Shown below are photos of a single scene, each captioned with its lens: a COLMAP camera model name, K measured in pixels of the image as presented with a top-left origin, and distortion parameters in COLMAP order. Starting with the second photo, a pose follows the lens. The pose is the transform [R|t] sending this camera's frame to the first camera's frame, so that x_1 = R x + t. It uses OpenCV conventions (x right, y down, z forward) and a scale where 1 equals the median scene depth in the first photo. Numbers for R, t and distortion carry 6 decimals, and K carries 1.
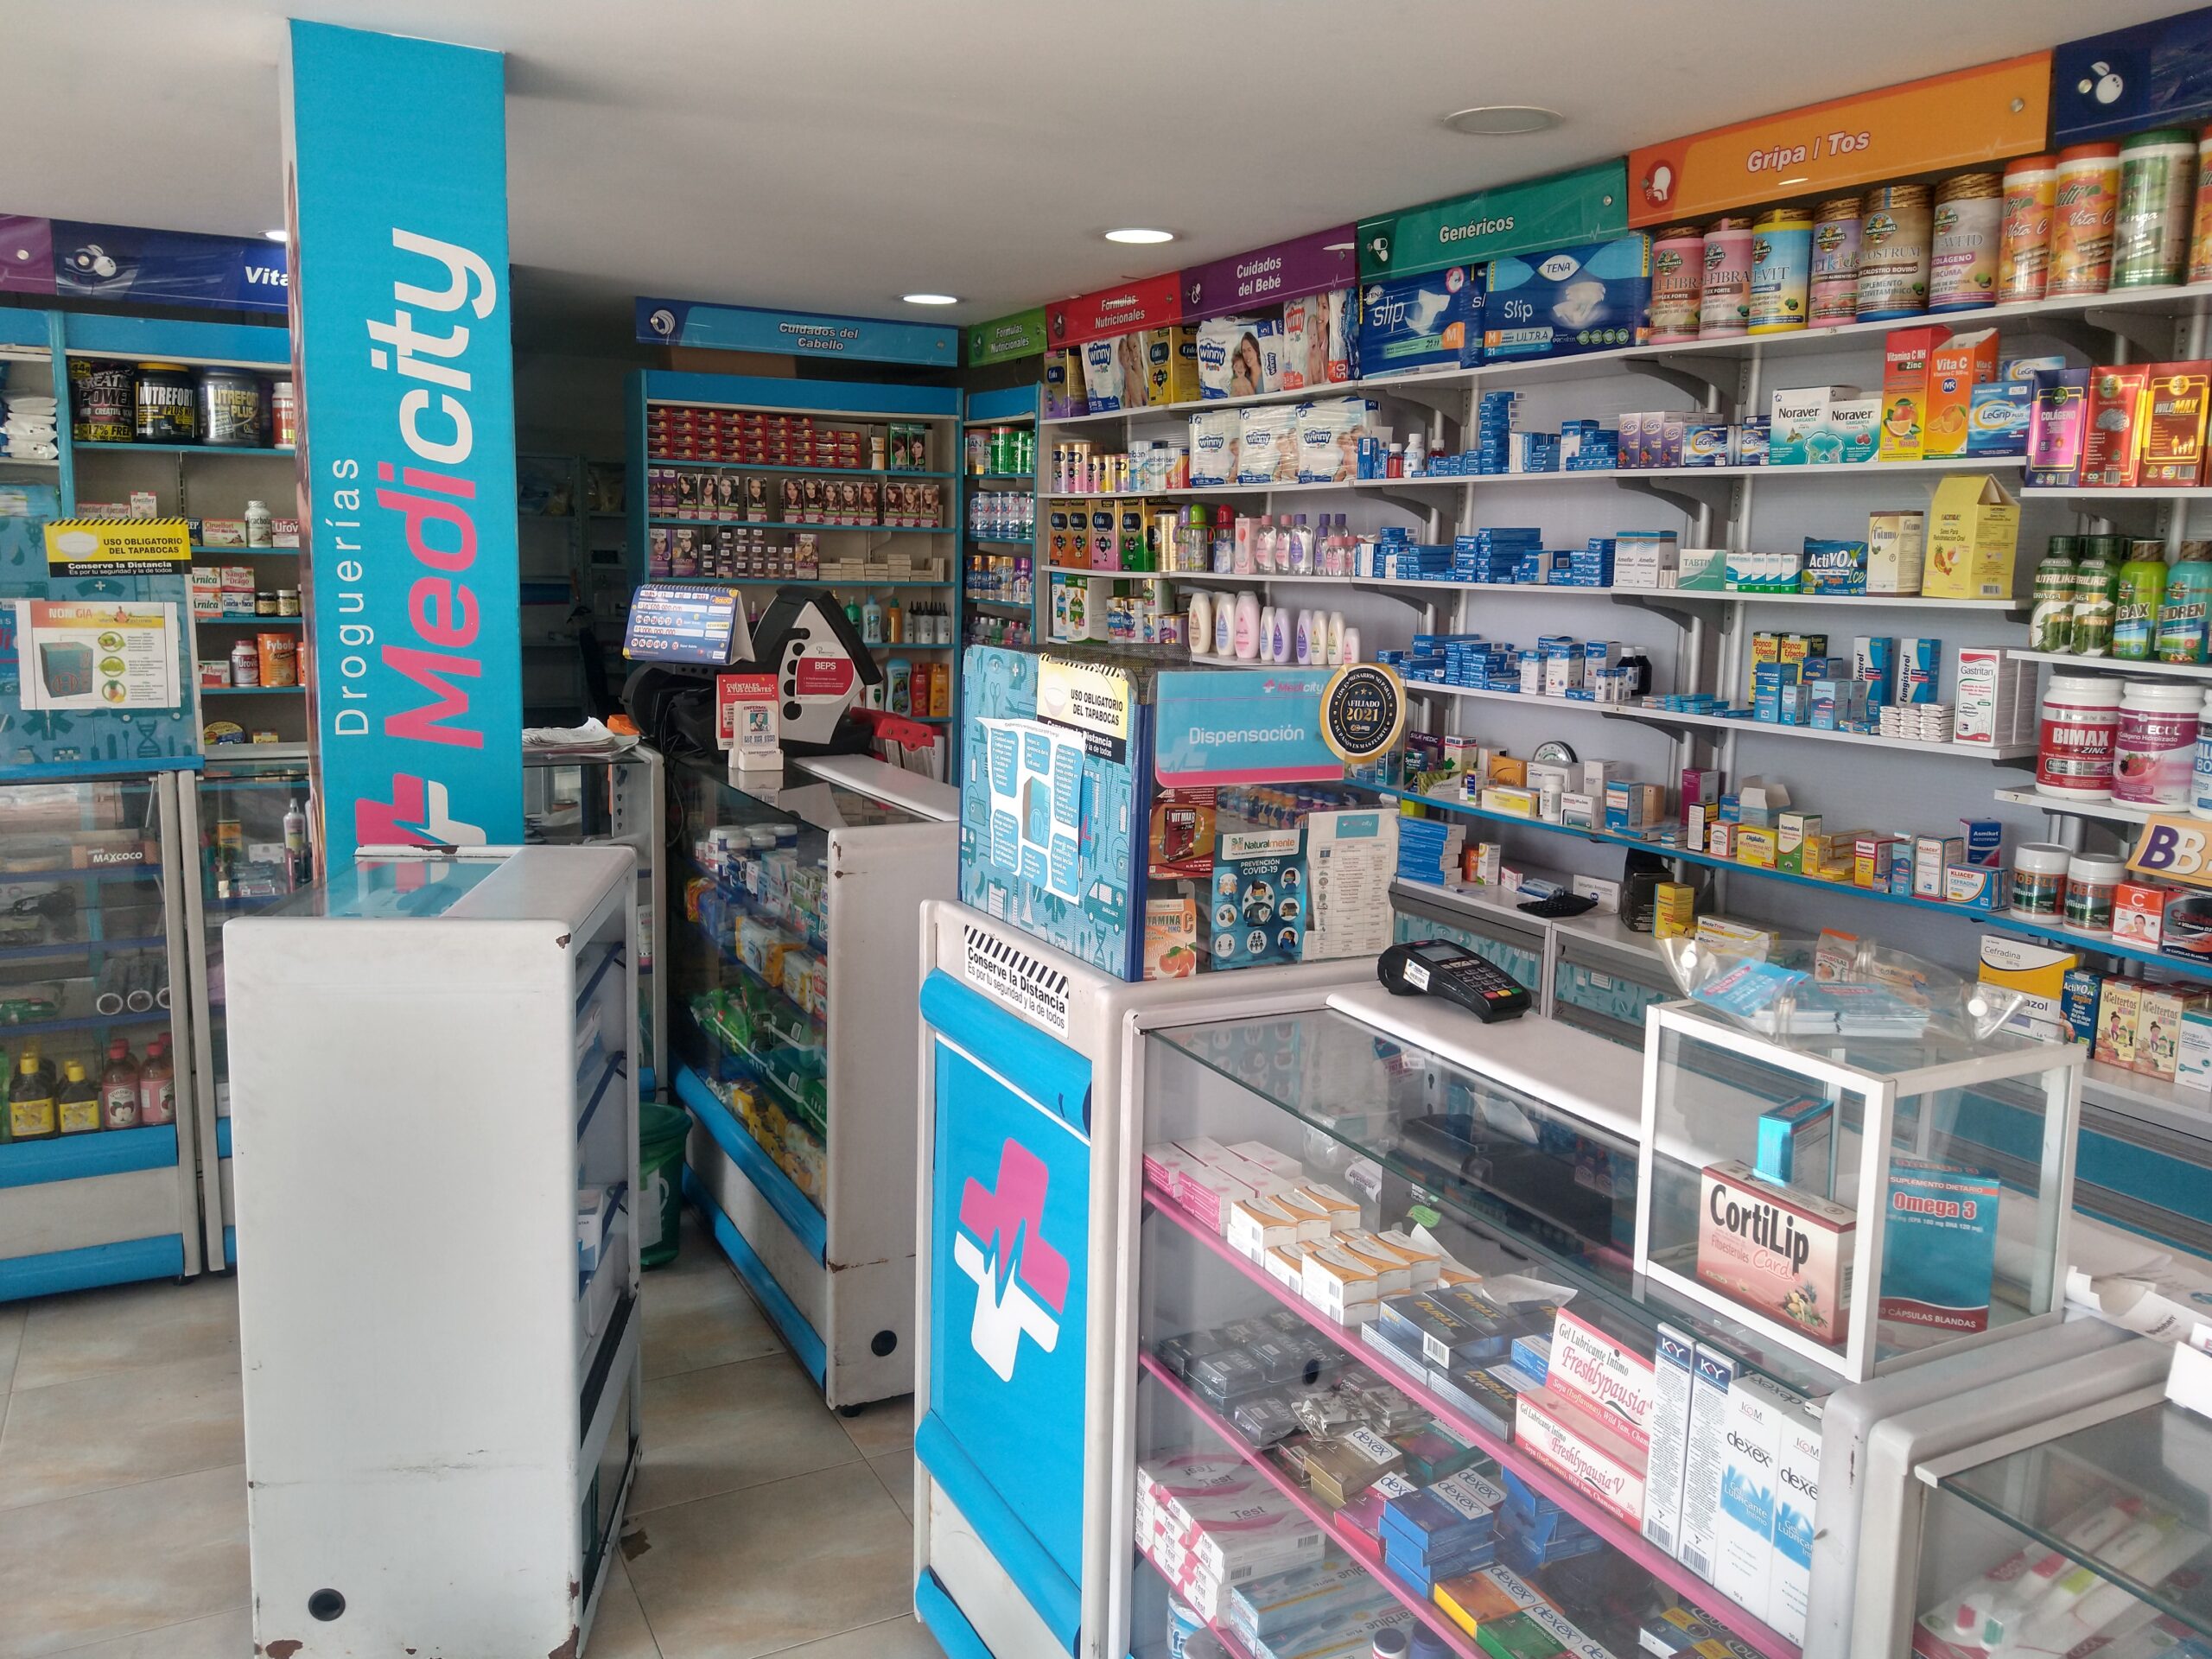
lens RADIAL K [[1694.6, 0, 1096.0], [0, 1694.6, 804.2], [0, 0, 1]] dist [0.058569, -0.075189]
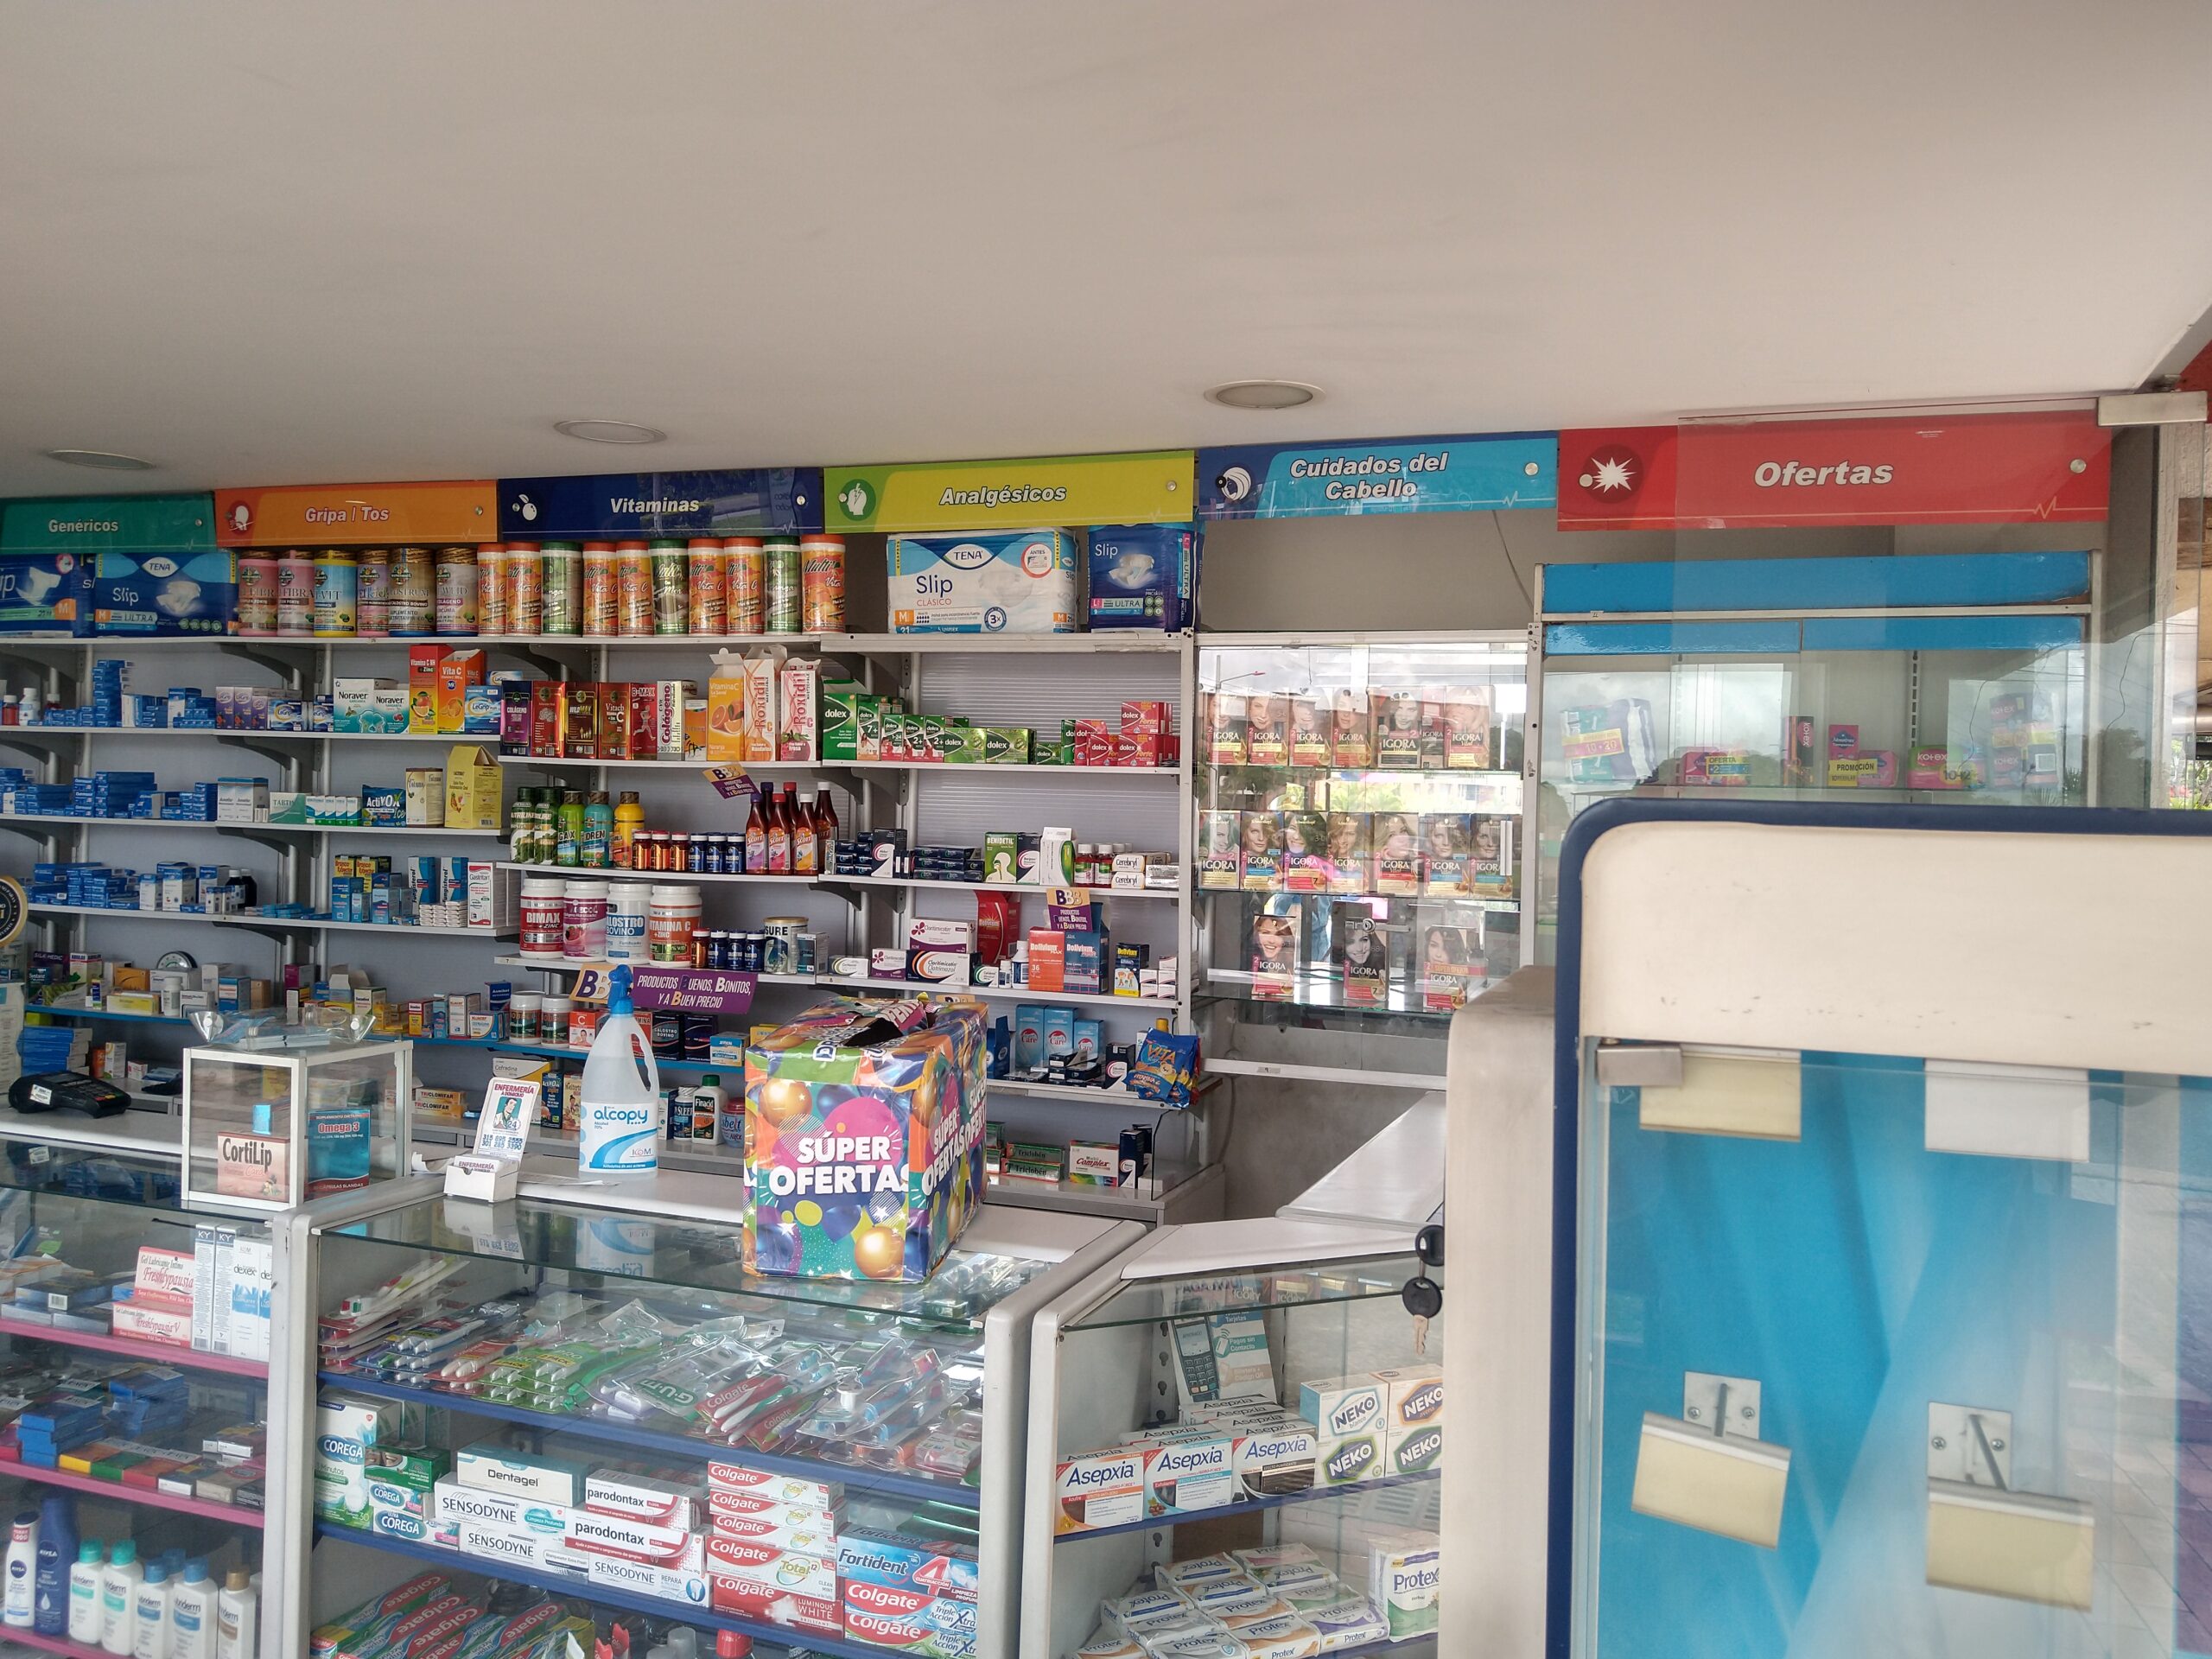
lens RADIAL K [[1694.6, 0, 1096.0], [0, 1694.6, 804.2], [0, 0, 1]] dist [0.058569, -0.075189]
pose [[0.740295, 0.001947, 0.672279, -0.070929], [0.089268, 0.990856, -0.101169, 0.049776], [-0.666329, 0.134908, 0.733352, -0.390881]]
